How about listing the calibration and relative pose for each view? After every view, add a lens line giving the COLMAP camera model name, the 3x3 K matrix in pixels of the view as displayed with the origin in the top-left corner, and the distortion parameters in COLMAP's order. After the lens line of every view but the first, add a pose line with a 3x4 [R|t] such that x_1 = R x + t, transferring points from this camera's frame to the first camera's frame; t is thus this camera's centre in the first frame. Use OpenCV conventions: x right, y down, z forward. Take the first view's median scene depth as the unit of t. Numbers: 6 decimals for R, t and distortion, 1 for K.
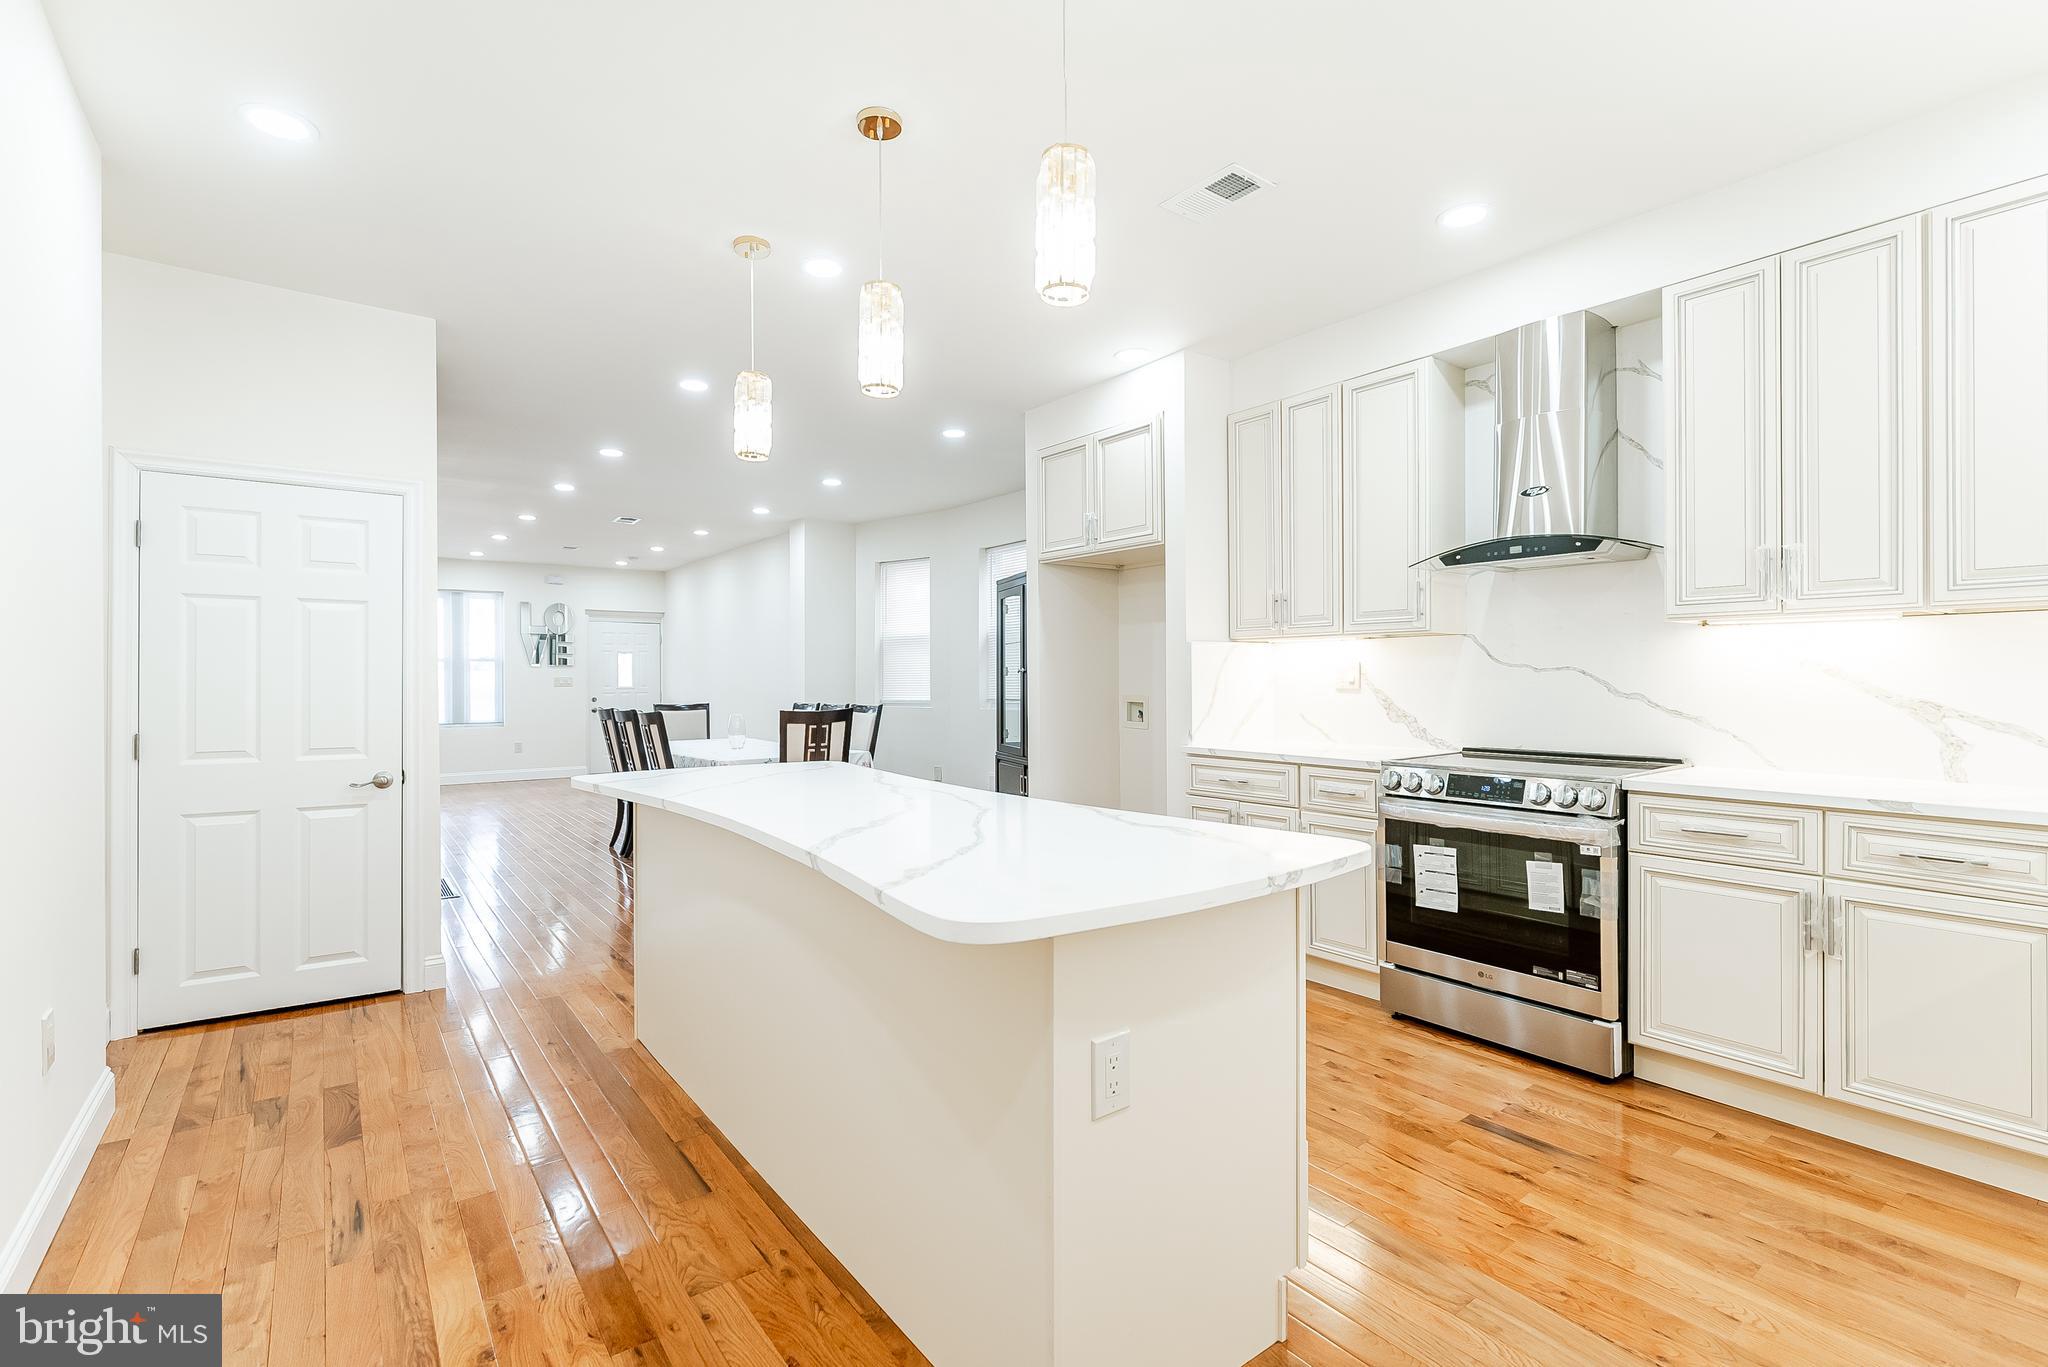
lens RADIAL K [[937.3, 0, 1044.1], [0, 937.3, 677.7], [0, 0, 1]] dist [-0.002988, -0.000136]
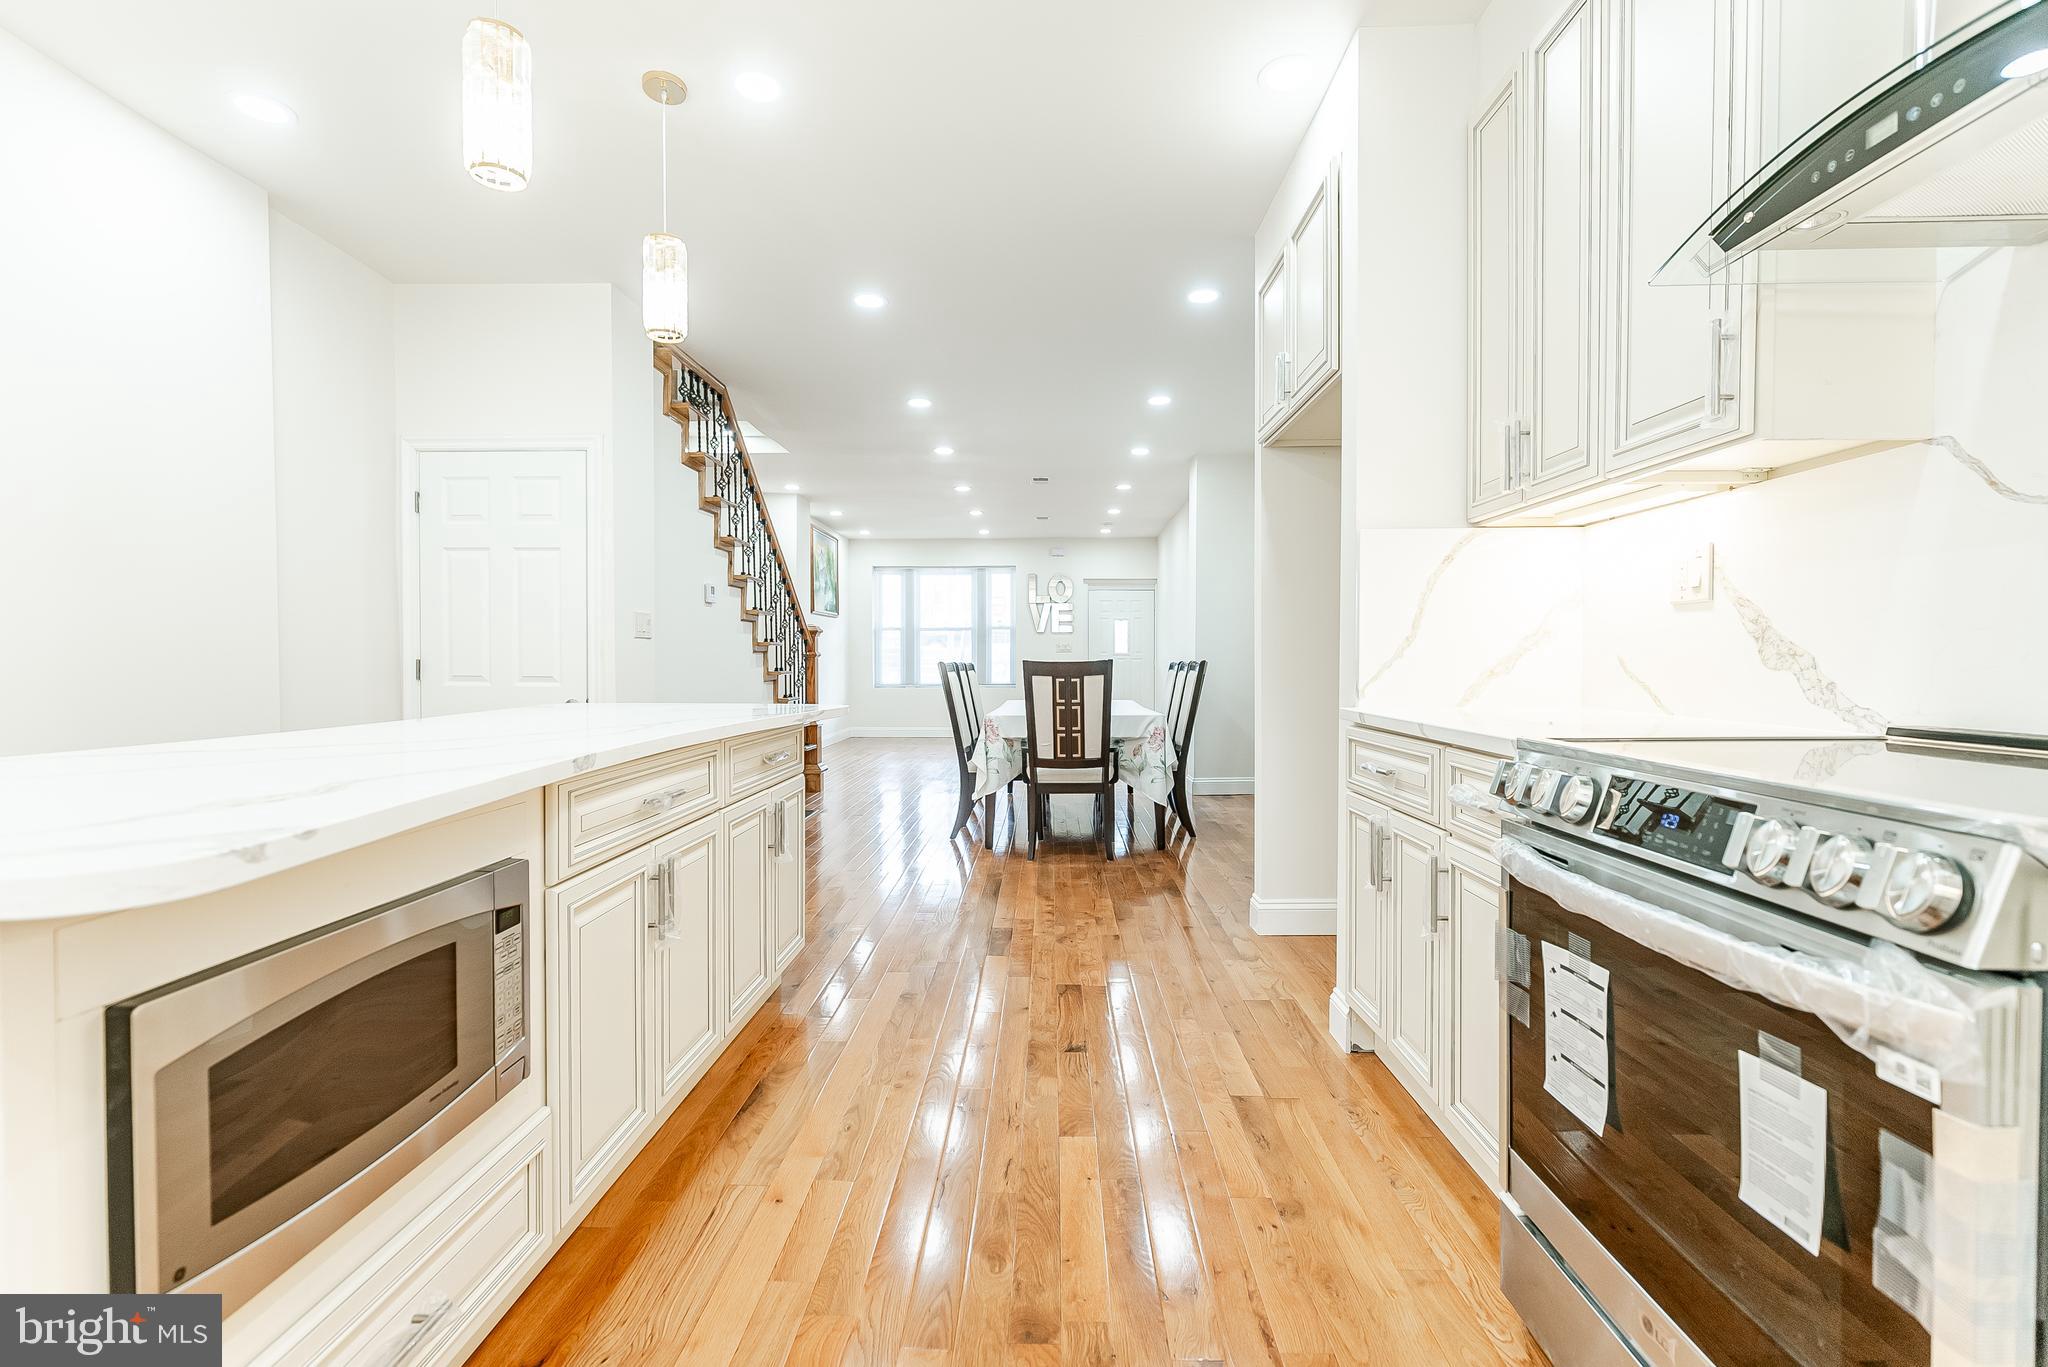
lens RADIAL K [[937.3, 0, 1053.5], [0, 937.3, 683.7], [0, 0, 1]] dist [-0.002988, -0.000136]
pose [[0.764916, 0.019177, -0.643845, 0.510181], [-0.003590, 0.999668, 0.025509, 0.056485], [0.644120, -0.017200, 0.764731, 0.564368]]
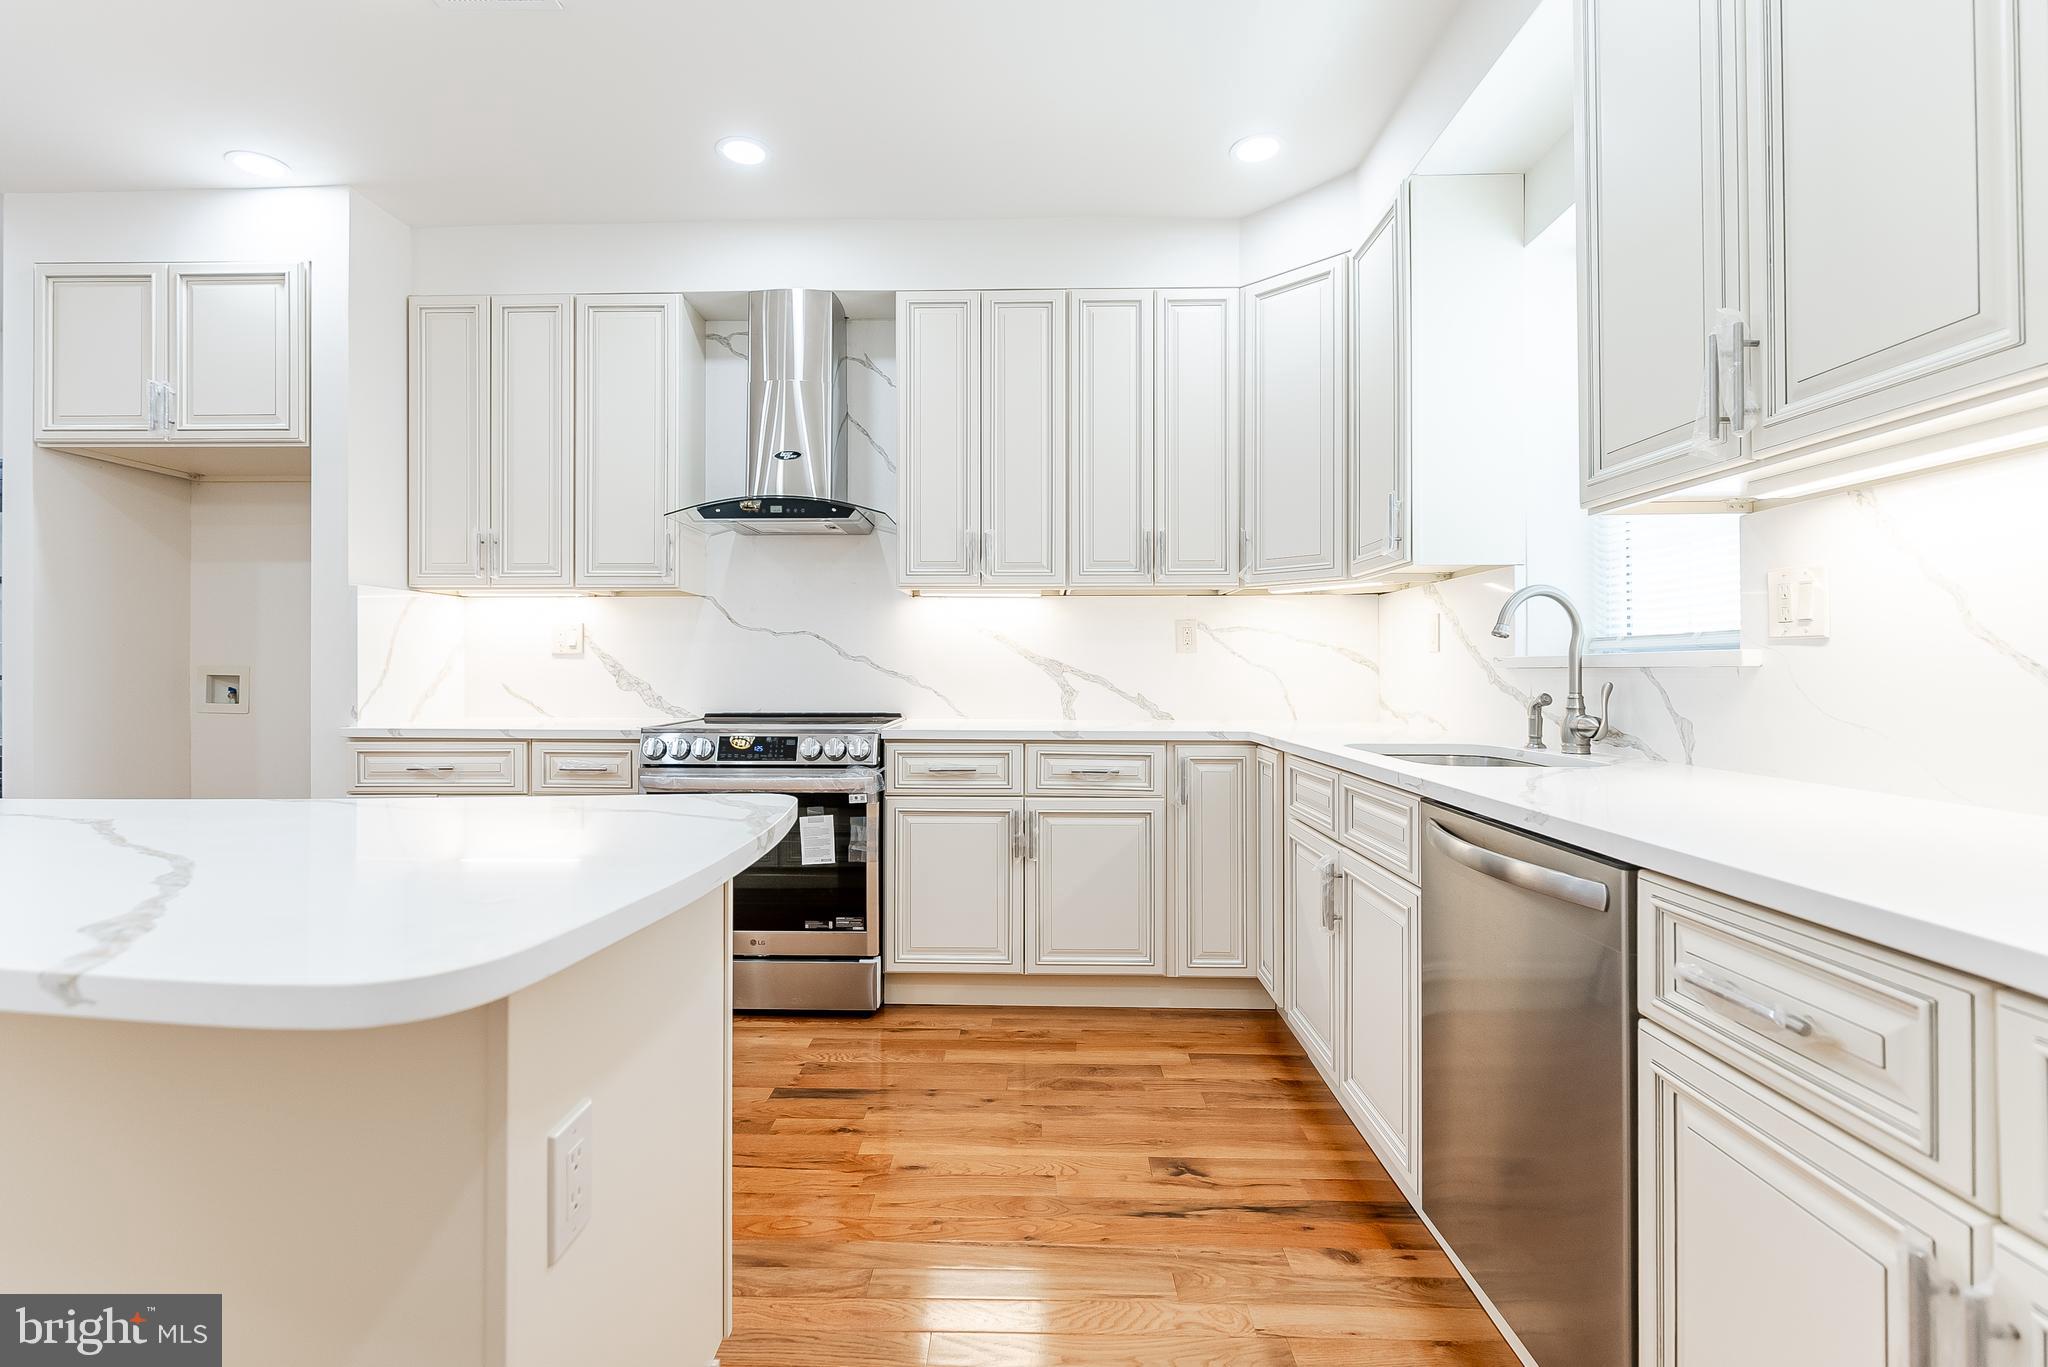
lens RADIAL K [[937.3, 0, 1026.0], [0, 937.3, 663.1], [0, 0, 1]] dist [-0.002988, -0.000136]
pose [[0.631448, 0.007789, 0.775379, -0.103613], [-0.000219, 0.999951, -0.009866, 0.038318], [-0.775418, 0.006060, 0.631419, 0.169051]]
